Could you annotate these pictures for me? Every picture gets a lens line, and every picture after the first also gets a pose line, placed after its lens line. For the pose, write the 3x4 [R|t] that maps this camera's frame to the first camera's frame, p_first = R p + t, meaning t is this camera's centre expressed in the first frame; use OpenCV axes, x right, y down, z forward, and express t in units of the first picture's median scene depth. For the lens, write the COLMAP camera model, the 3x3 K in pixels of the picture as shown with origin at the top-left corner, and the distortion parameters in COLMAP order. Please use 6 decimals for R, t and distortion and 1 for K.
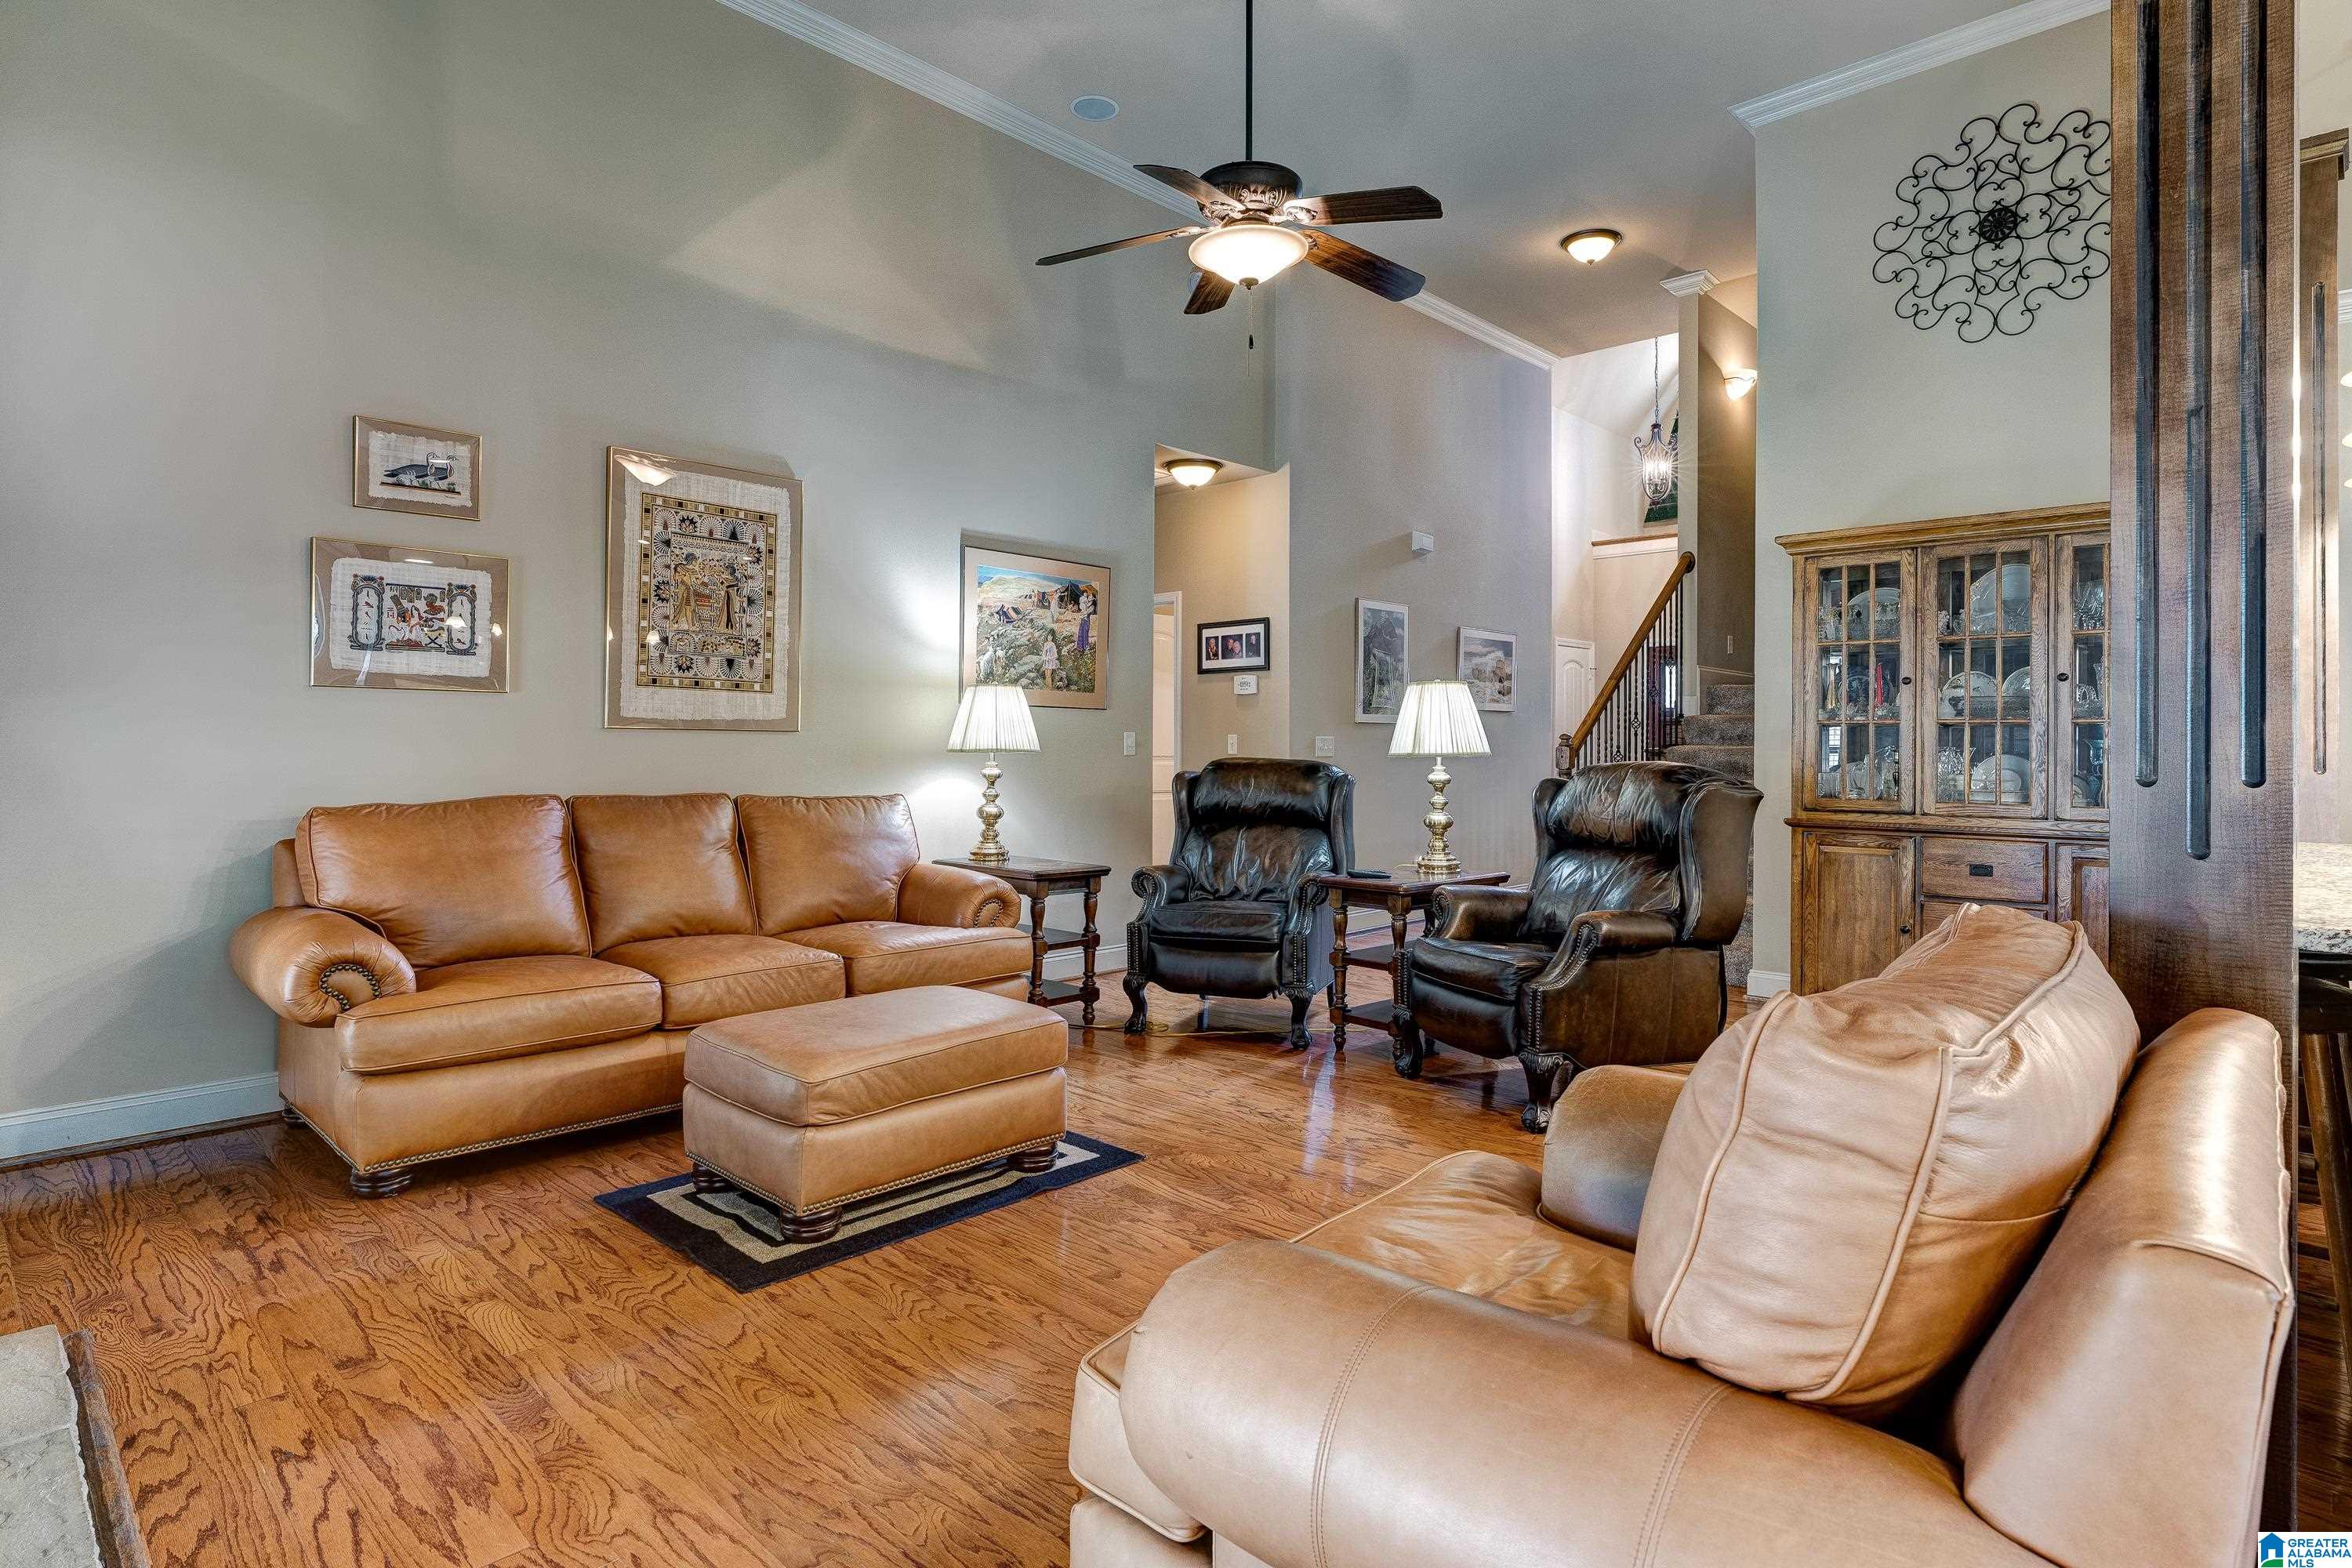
lens RADIAL K [[1212.9, 0, 1201.7], [0, 1212.9, 744.6], [0, 0, 1]] dist [-0.002974, 0.000218]
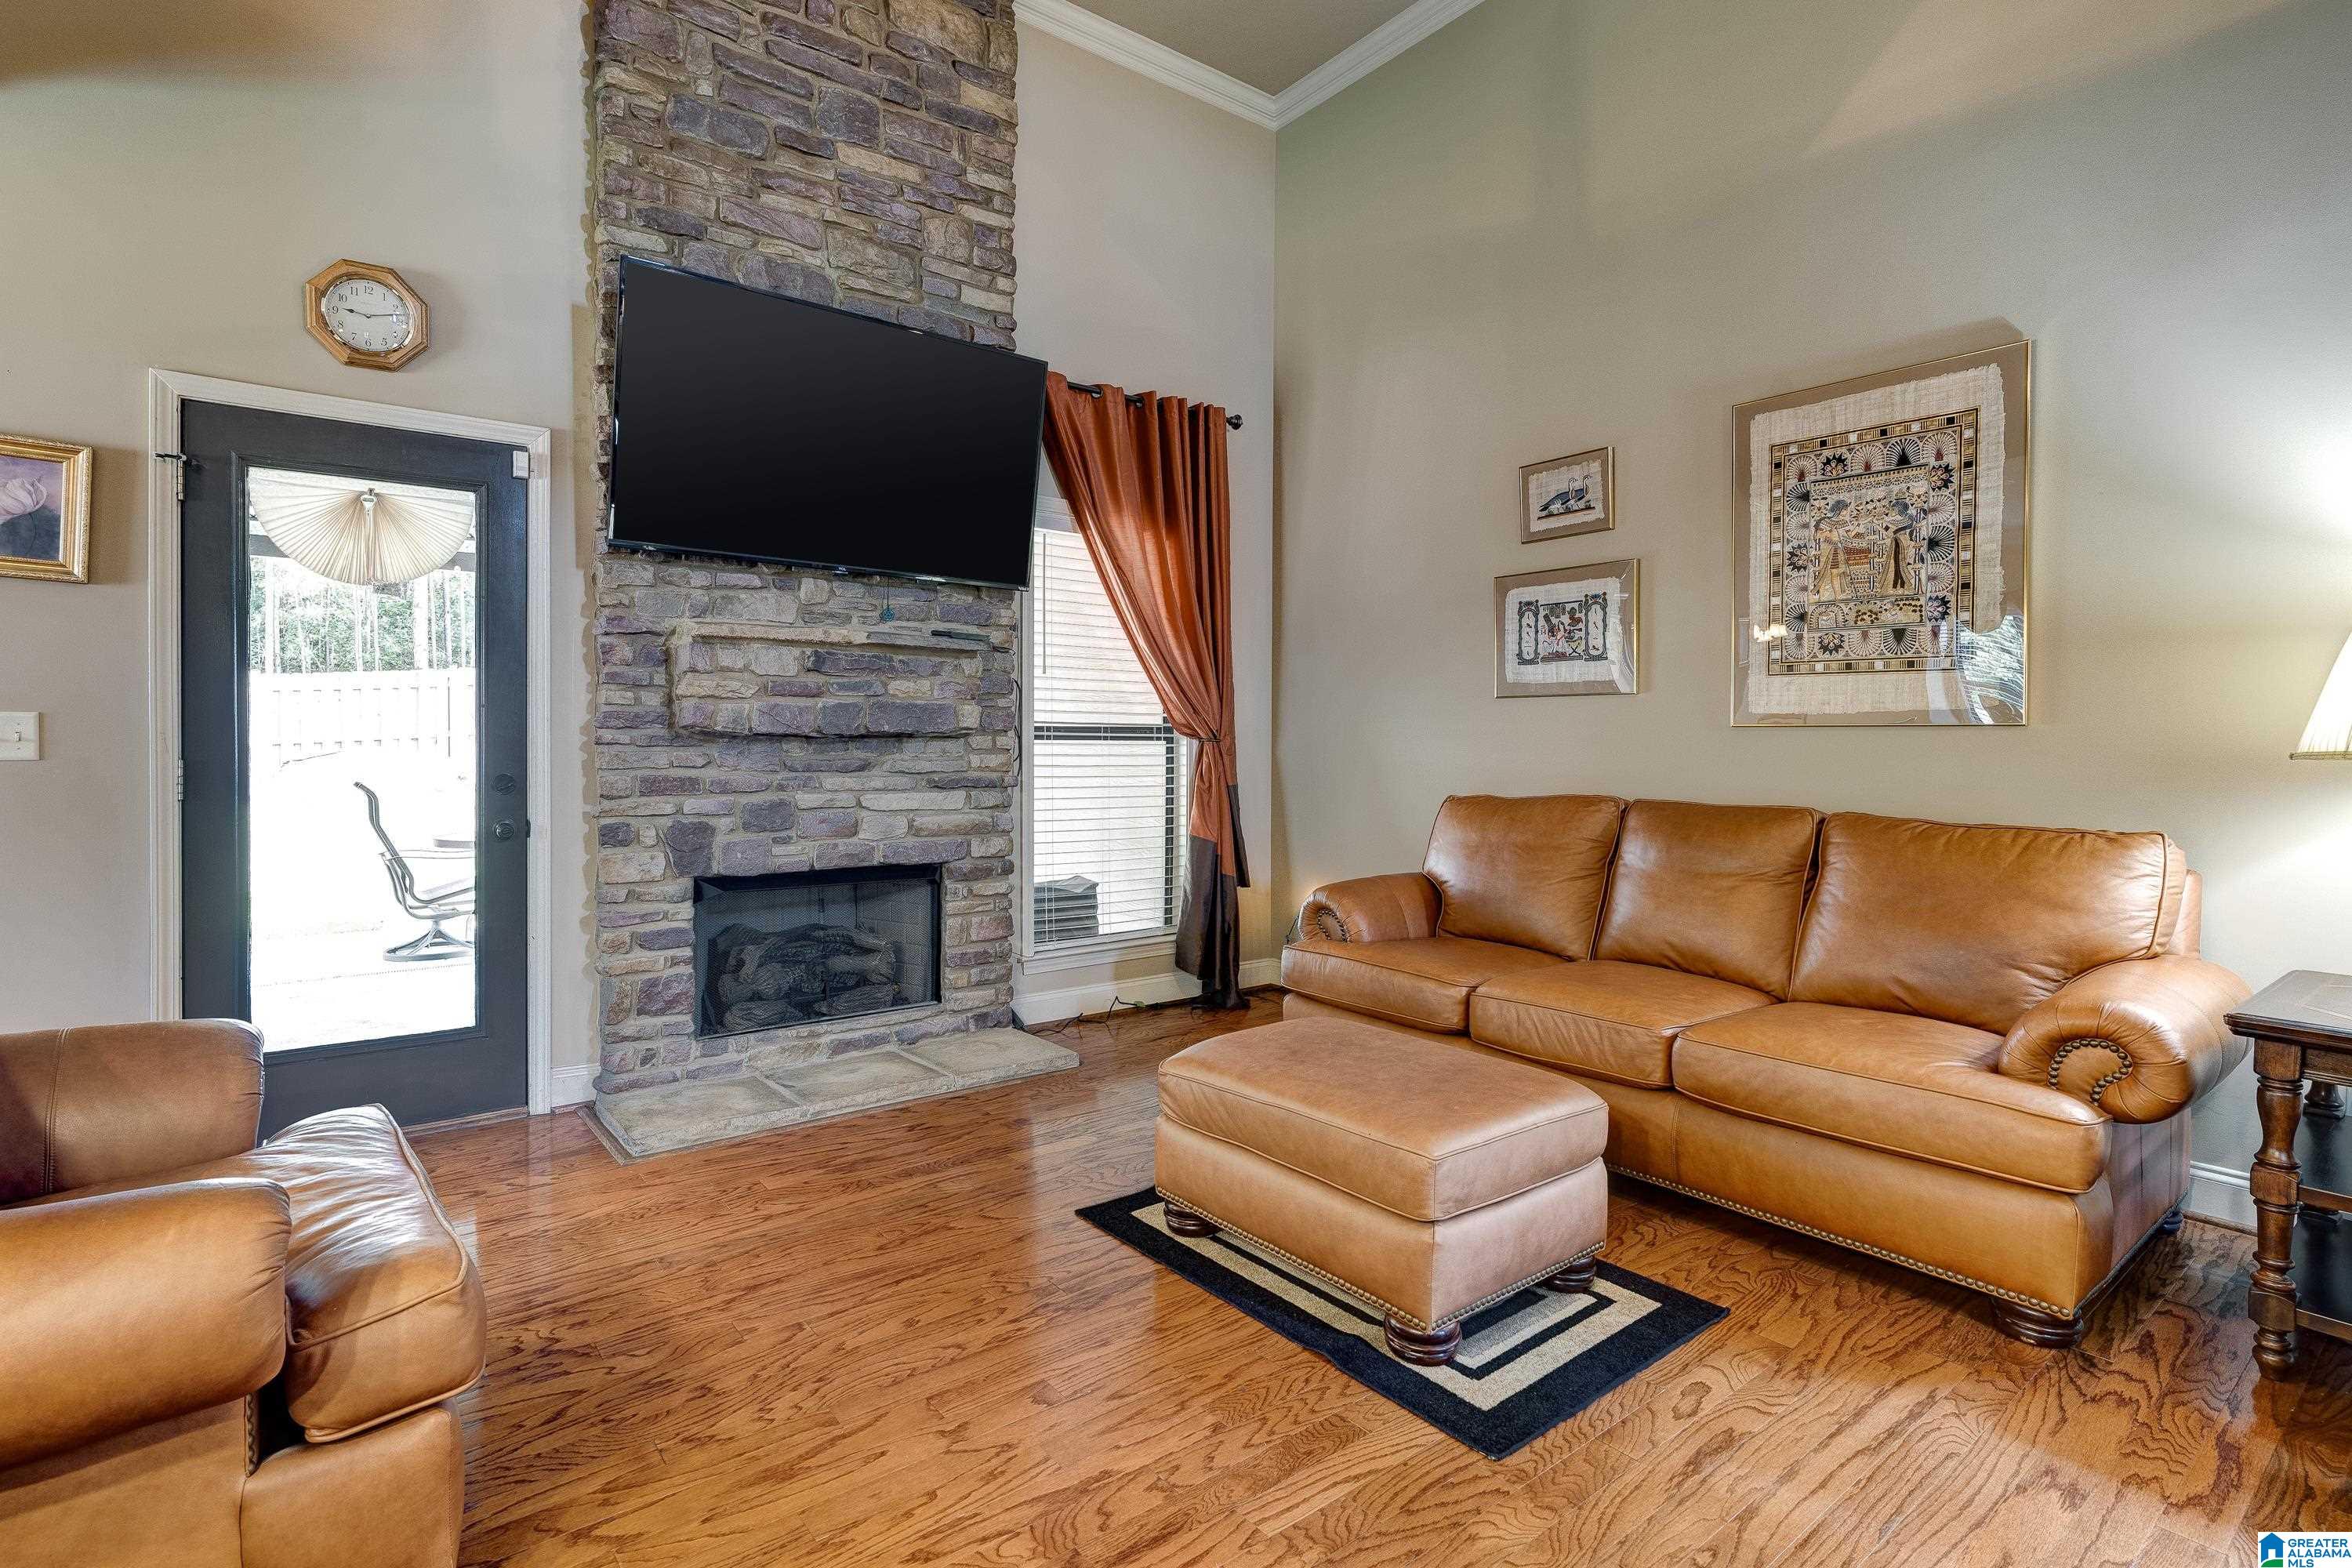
lens RADIAL K [[1114.9, 0, 1119.1], [0, 1114.9, 753.1], [0, 0, 1]] dist [-0.003549, 0.001782]
pose [[-0.164574, 0.003988, -0.986357, 0.371813], [-0.001723, 0.999989, 0.004331, 0.002687], [0.986363, 0.002412, -0.164566, 0.672688]]
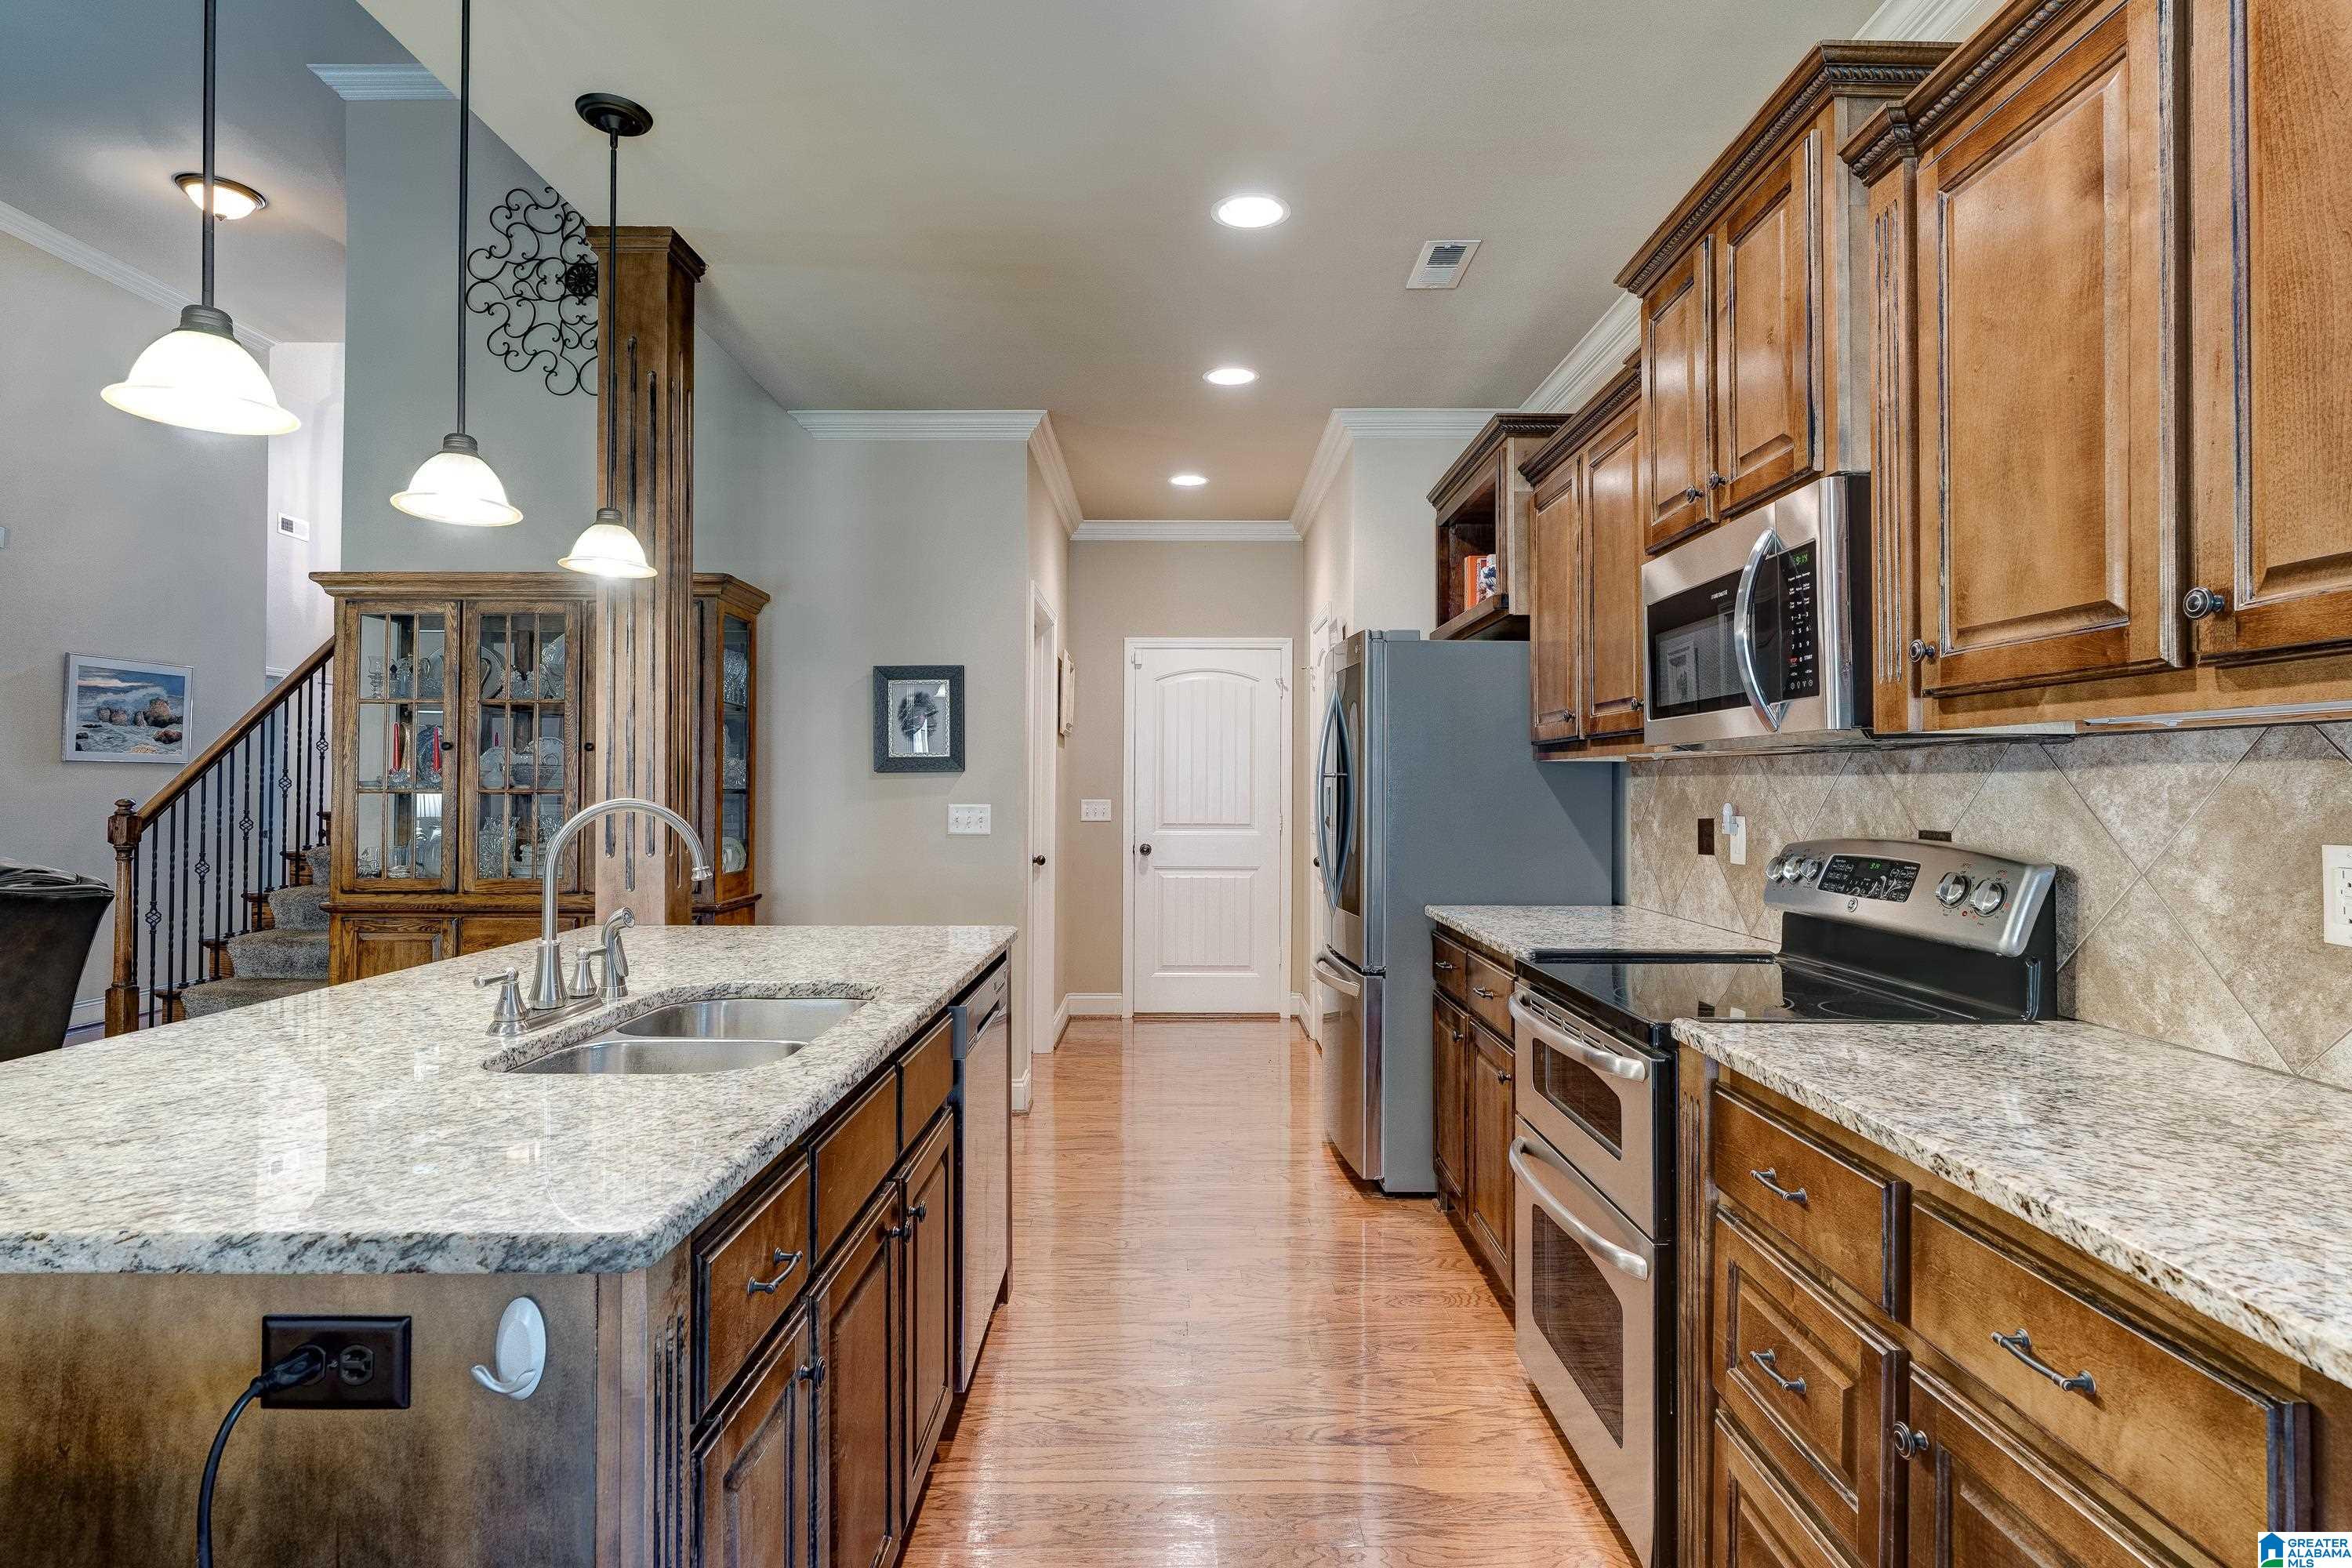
lens RADIAL K [[1157.3, 0, 1175.5], [0, 1157.3, 769.9], [0, 0, 1]] dist [-0.001167, 0.000577]
pose [[0.725969, 0.007013, 0.687692, 0.393191], [0.002356, 0.999917, -0.012684, -0.023216], [-0.687724, 0.010829, 0.725892, -0.001668]]
